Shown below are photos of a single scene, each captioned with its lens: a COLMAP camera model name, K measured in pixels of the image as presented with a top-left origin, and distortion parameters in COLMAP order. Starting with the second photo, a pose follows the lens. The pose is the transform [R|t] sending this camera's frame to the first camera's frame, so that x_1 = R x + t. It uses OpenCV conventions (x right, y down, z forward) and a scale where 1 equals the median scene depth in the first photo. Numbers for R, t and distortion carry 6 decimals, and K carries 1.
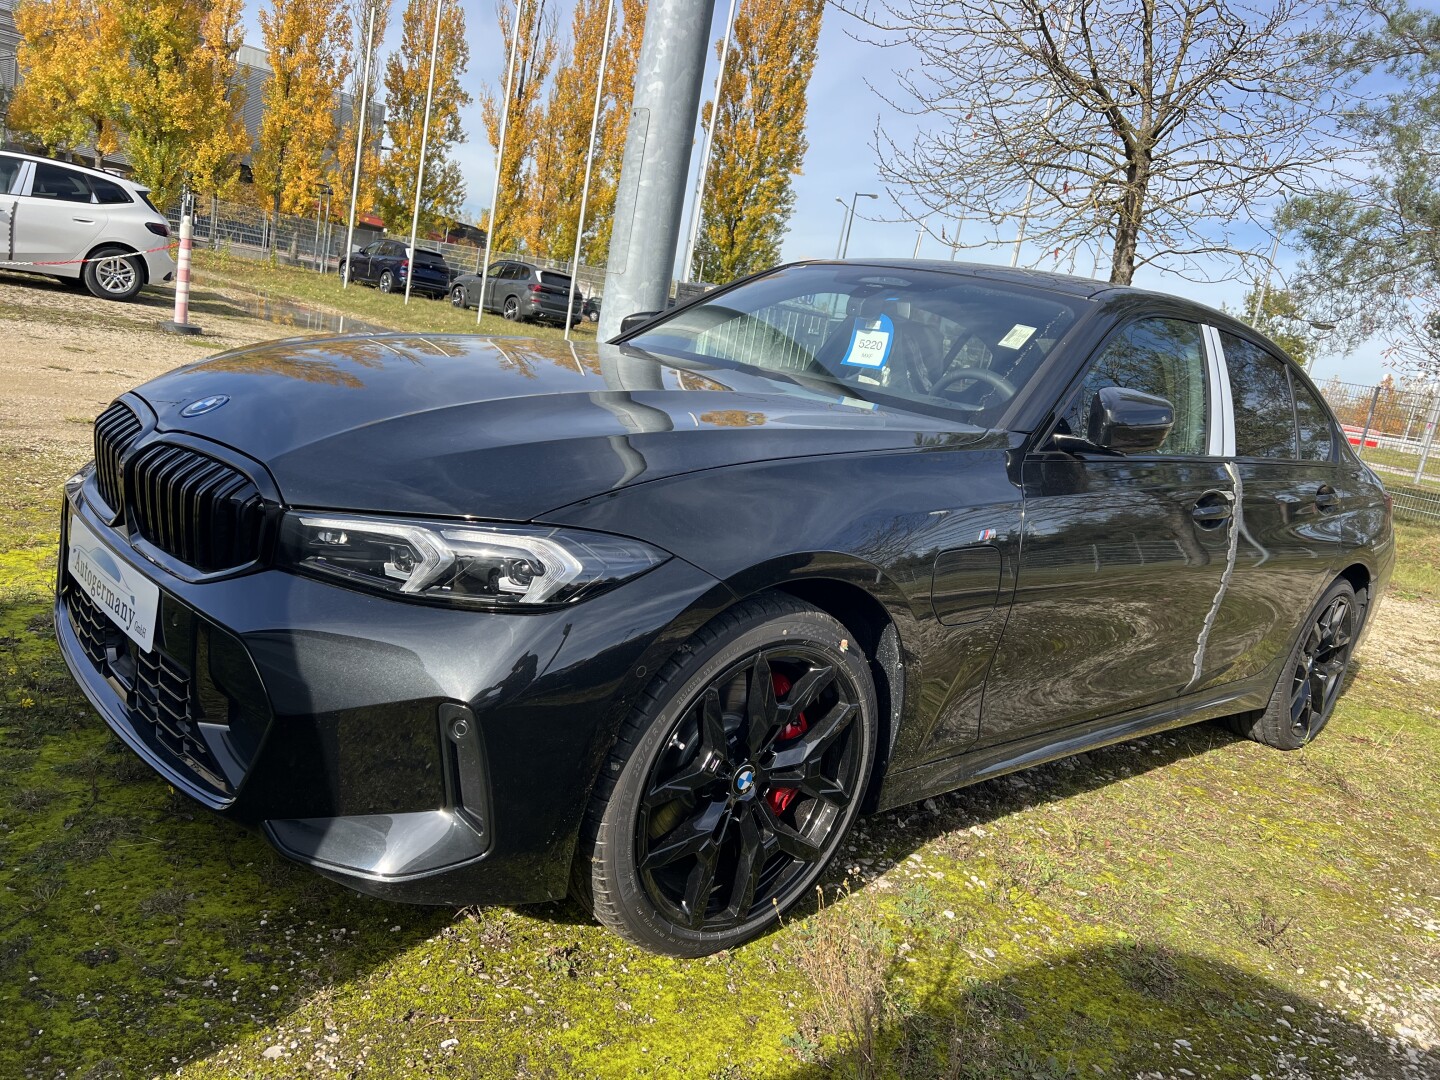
lens RADIAL K [[1092.5, 0, 732.4], [0, 1092.5, 544.7], [0, 0, 1]] dist [0.055378, -0.067986]
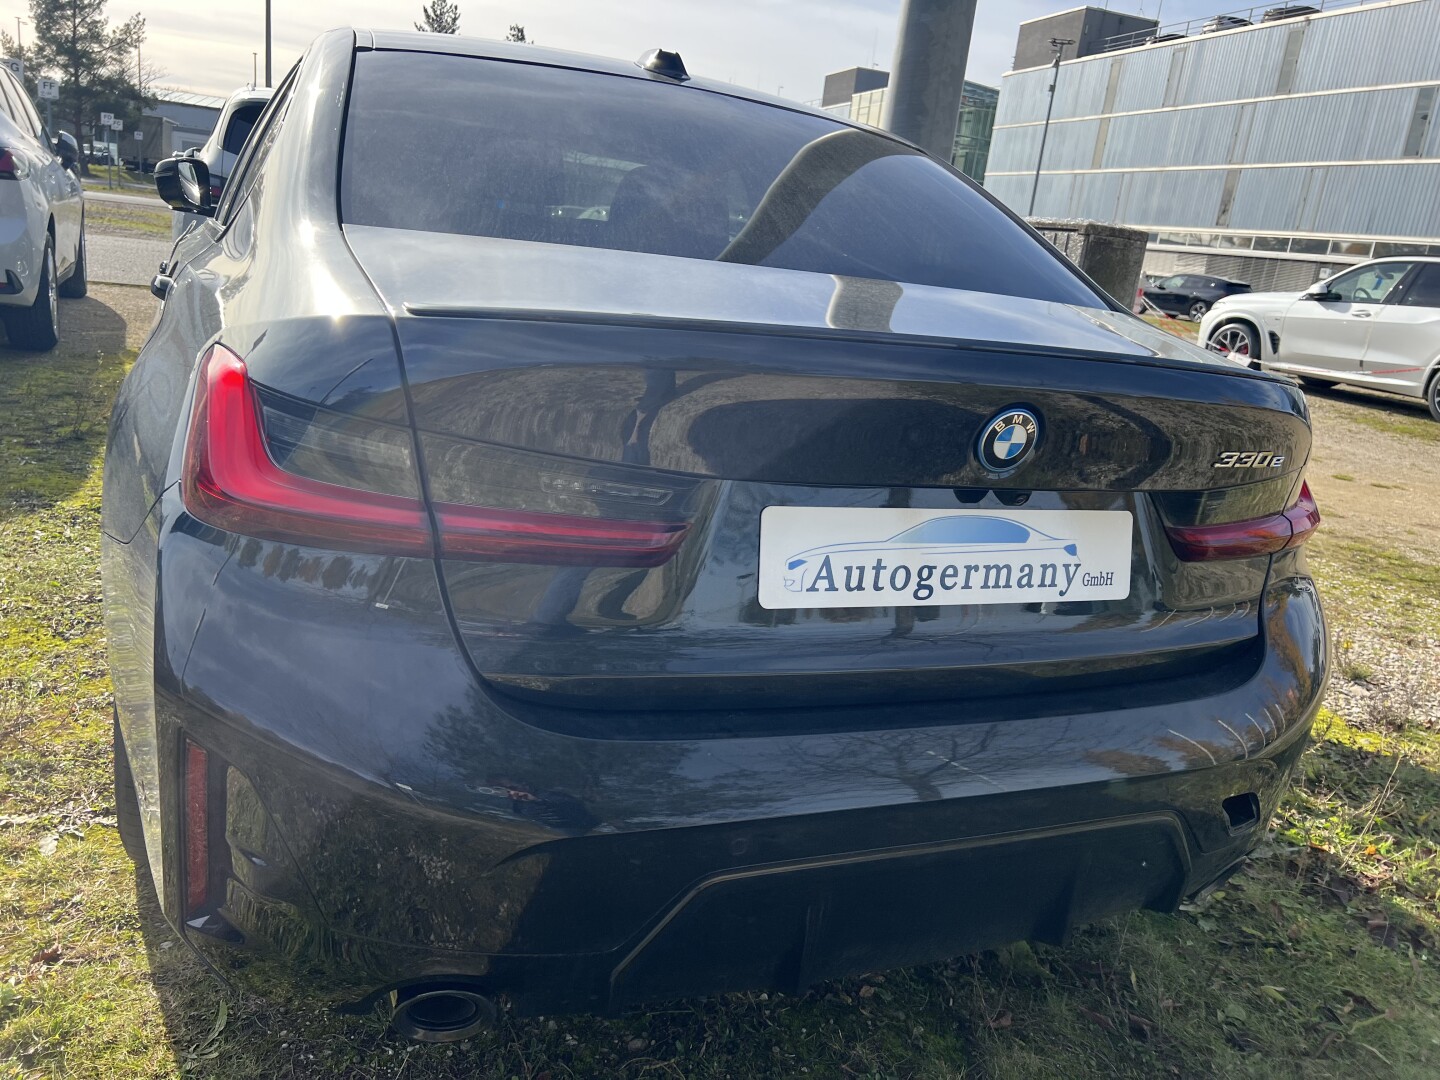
lens RADIAL K [[1092.5, 0, 733.4], [0, 1092.5, 549.8], [0, 0, 1]] dist [0.055378, -0.067986]
pose [[0.314022, -0.249723, 0.915985, -0.249520], [0.186652, 0.962198, 0.198333, -0.026606], [-0.930887, 0.108689, 0.348762, 0.185784]]
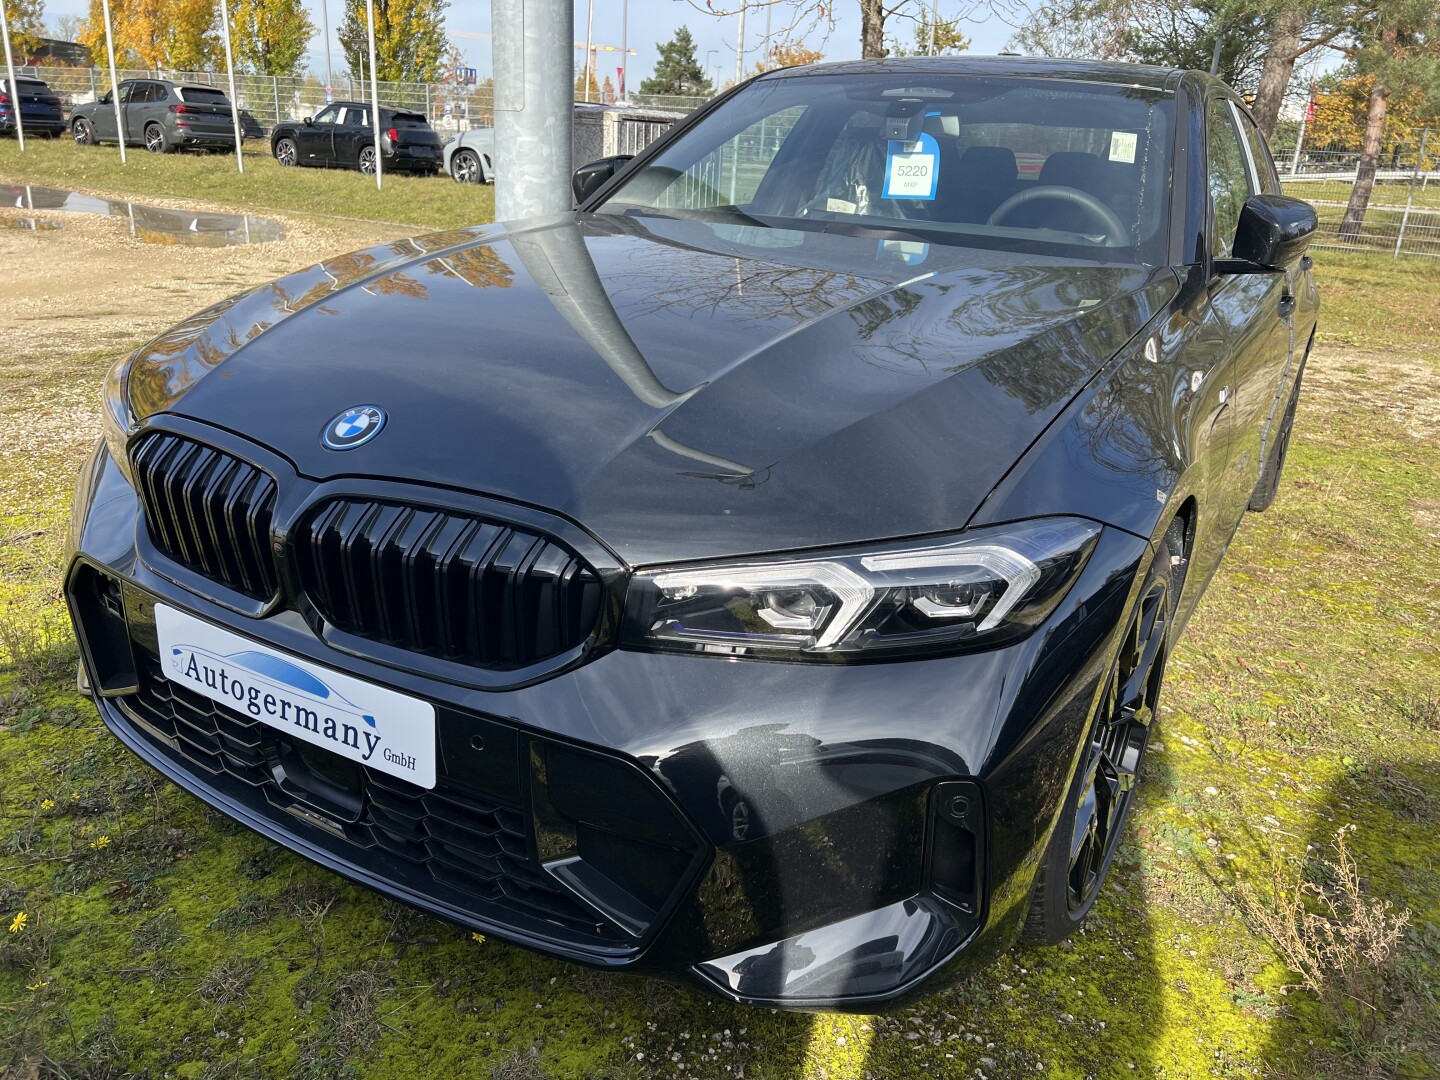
lens RADIAL K [[1092.5, 0, 732.9], [0, 1092.5, 546.2], [0, 0, 1]] dist [0.055378, -0.067986]
pose [[0.952640, -0.211774, 0.218239, -0.087383], [0.167284, 0.964259, 0.205476, -0.033067], [-0.253953, -0.159237, 0.954019, 0.051860]]
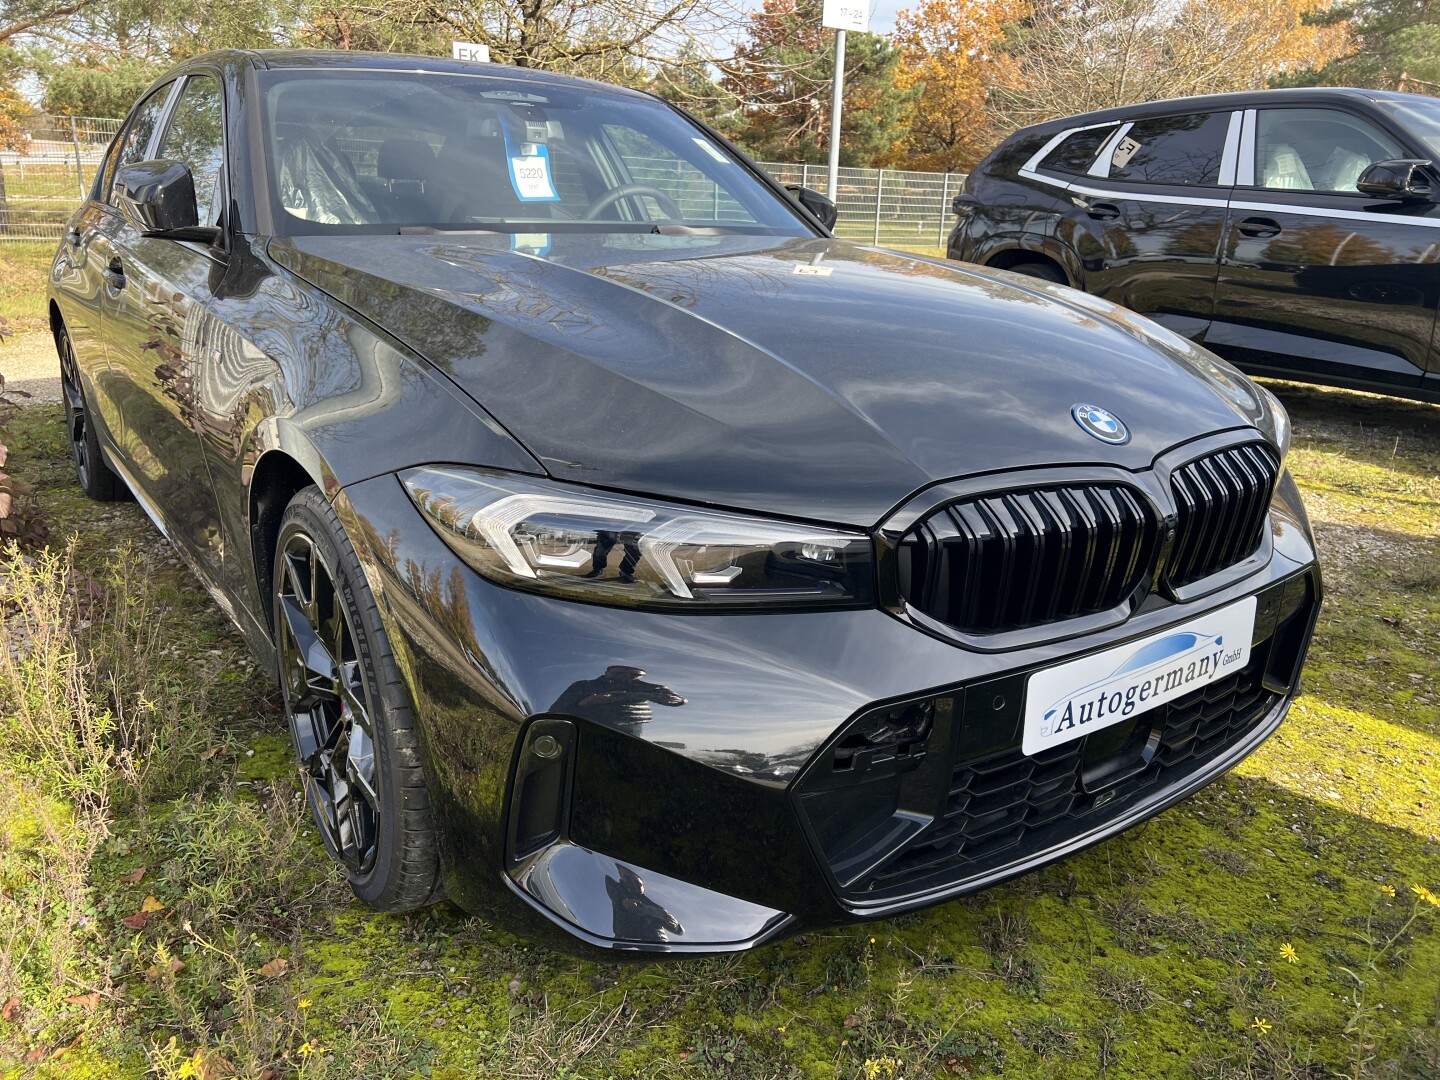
lens RADIAL K [[1092.5, 0, 724.6], [0, 1092.5, 536.8], [0, 0, 1]] dist [0.055378, -0.067986]
pose [[0.123408, -0.454232, 0.882295, -0.257888], [0.186489, 0.883866, 0.428956, -0.091680], [-0.974676, 0.111601, 0.193785, 0.234371]]
